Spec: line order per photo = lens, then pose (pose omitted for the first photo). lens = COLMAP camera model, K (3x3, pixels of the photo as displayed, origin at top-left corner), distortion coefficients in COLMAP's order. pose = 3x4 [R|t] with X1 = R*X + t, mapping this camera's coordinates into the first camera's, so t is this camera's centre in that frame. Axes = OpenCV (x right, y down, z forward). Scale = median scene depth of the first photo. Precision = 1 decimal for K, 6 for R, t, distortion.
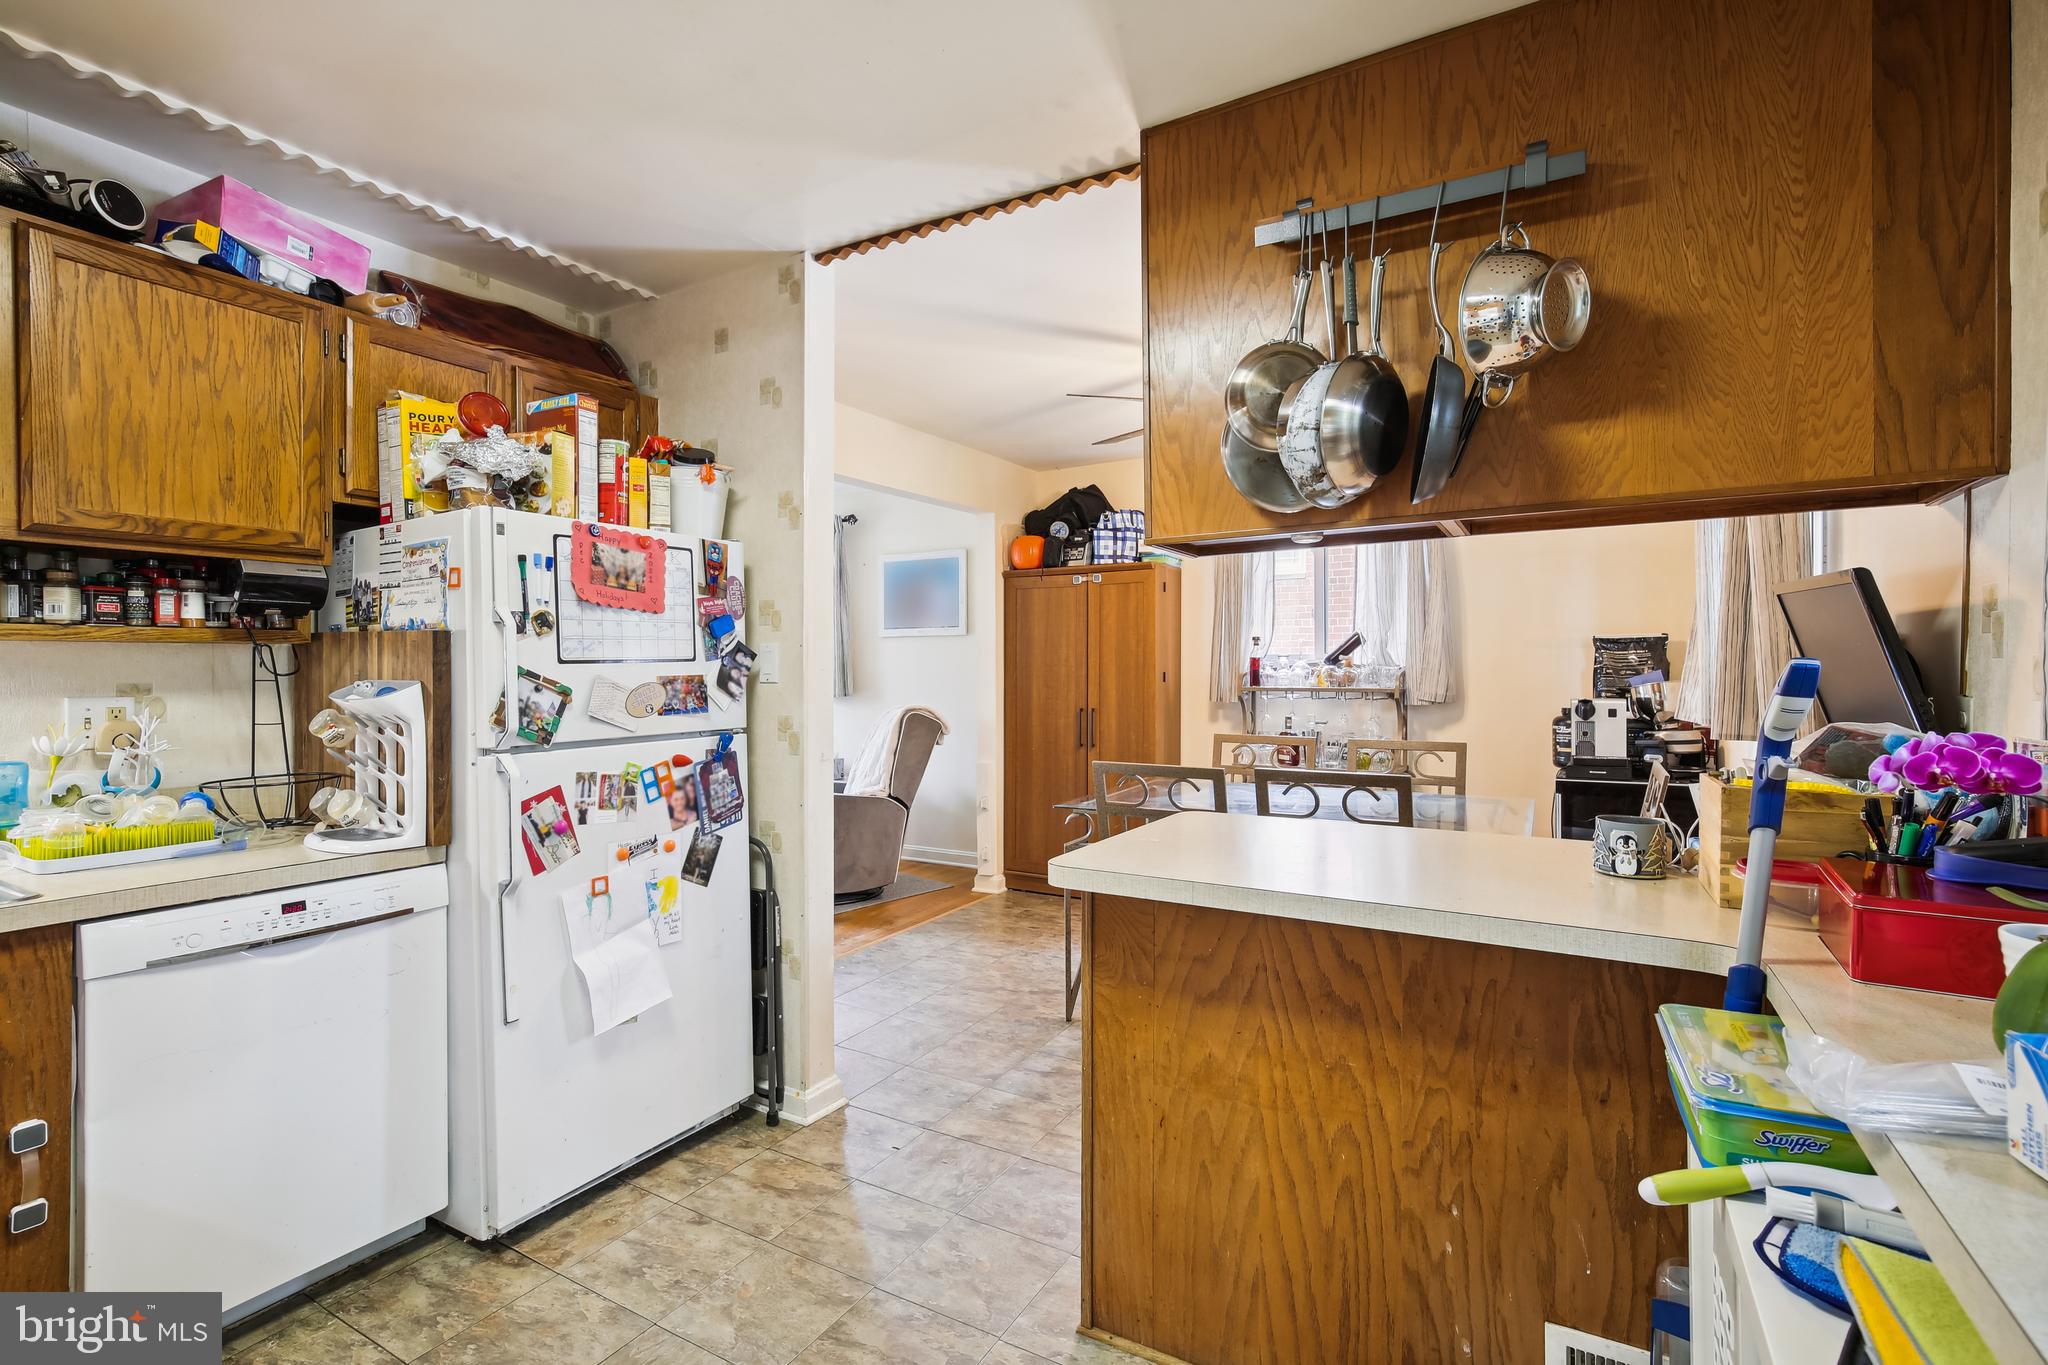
lens RADIAL K [[946.6, 0, 1025.1], [0, 946.6, 667.3], [0, 0, 1]] dist [-0.005378, 0.000584]
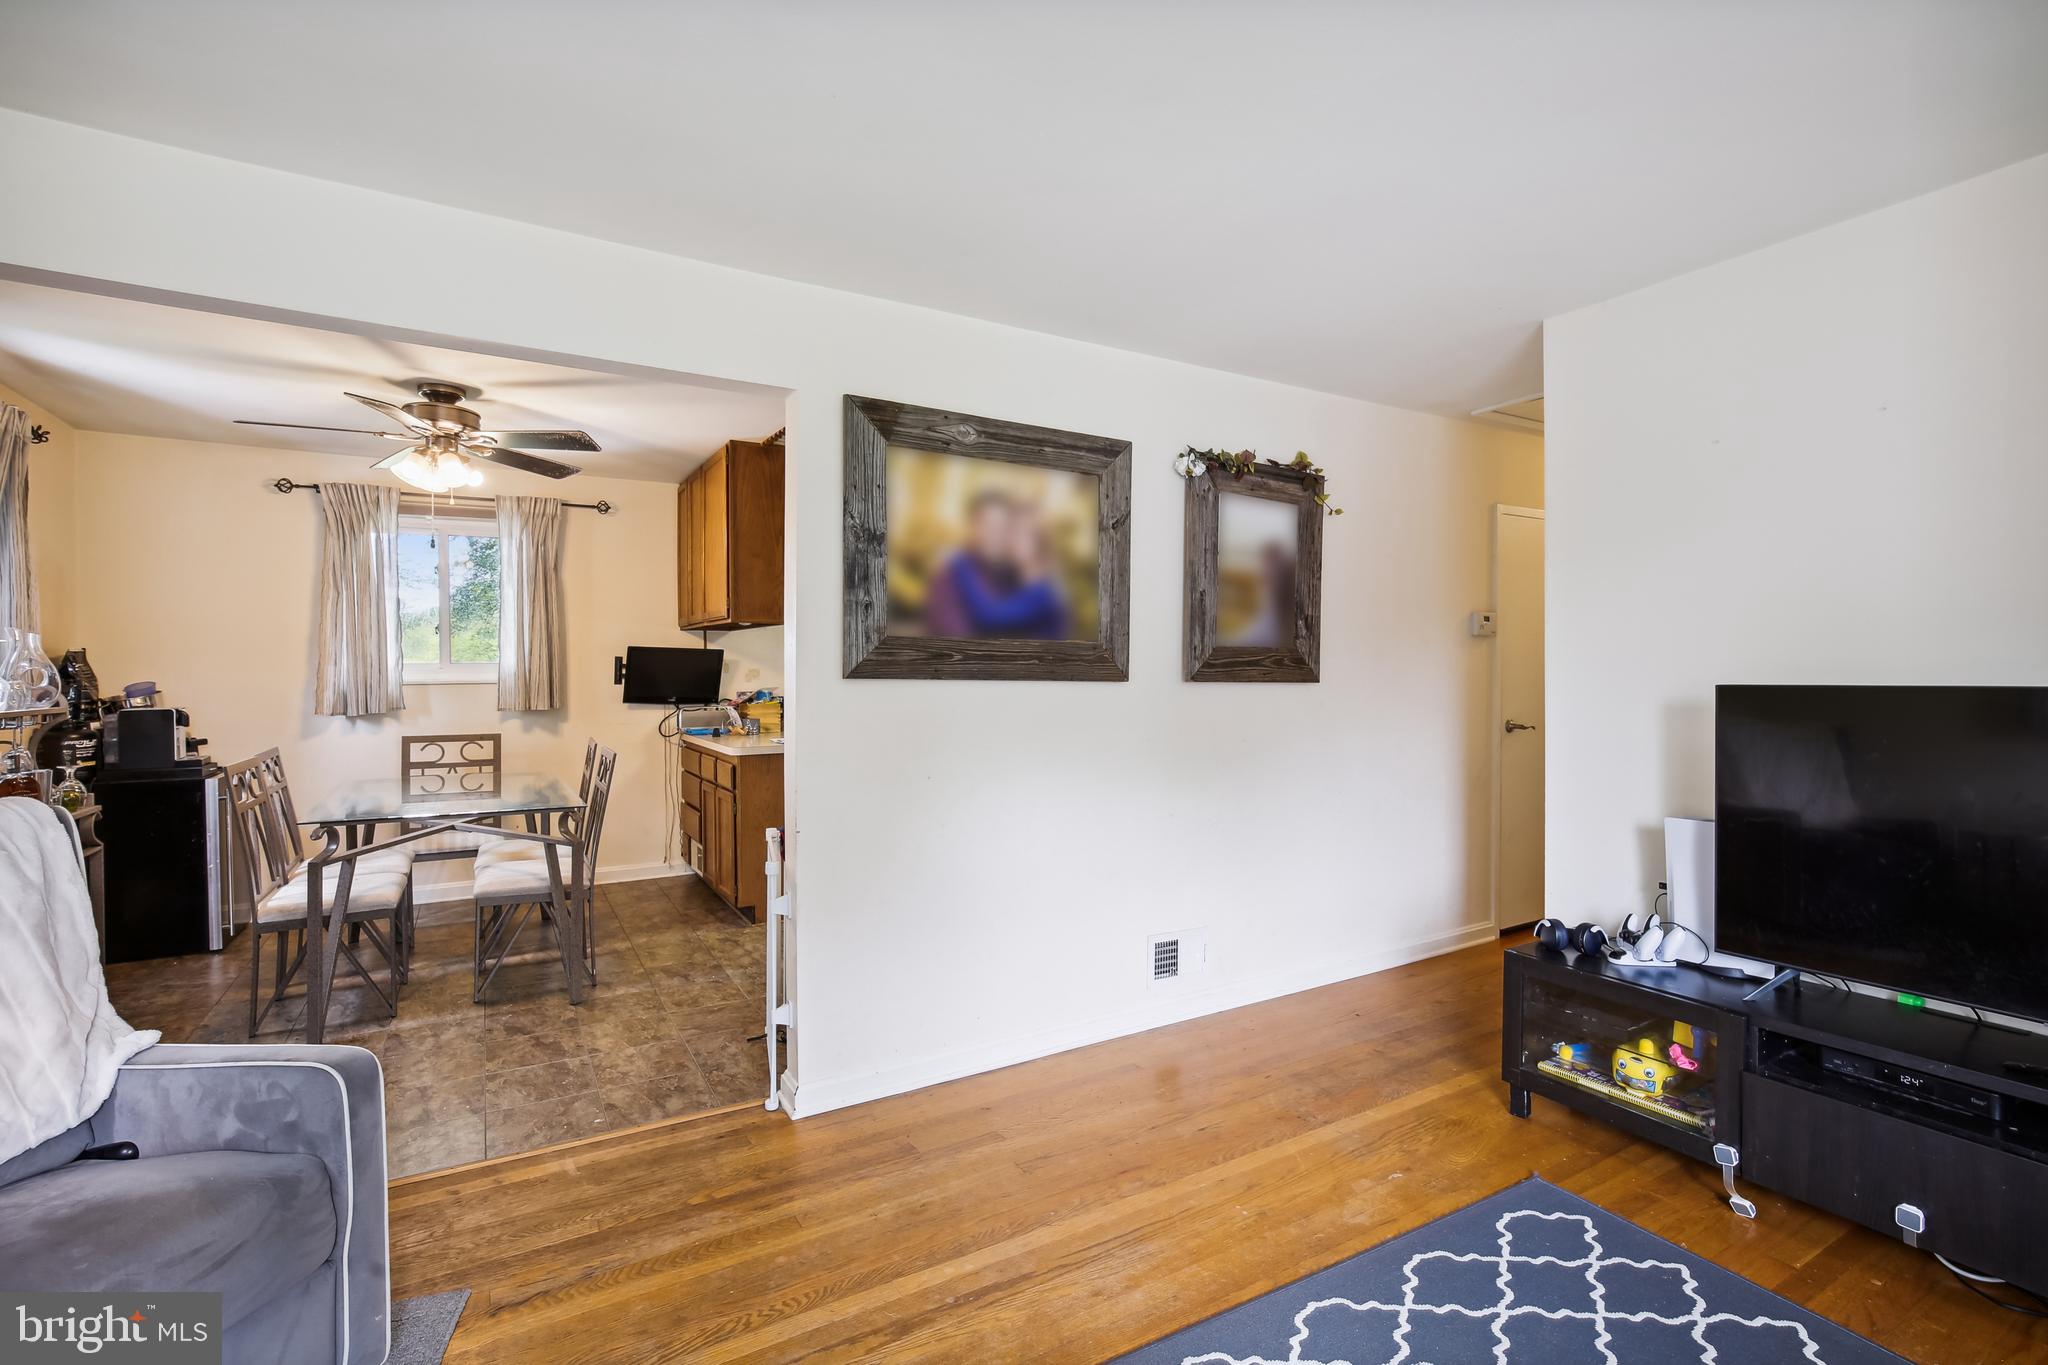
lens RADIAL K [[938.9, 0, 1019.6], [0, 938.9, 677.7], [0, 0, 1]] dist [-0.003670, 0.000224]
pose [[-0.868418, 0.001534, 0.495830, -1.490622], [0.005776, 0.999959, 0.007023, -0.007849], [-0.495799, 0.008963, -0.868391, 2.697406]]
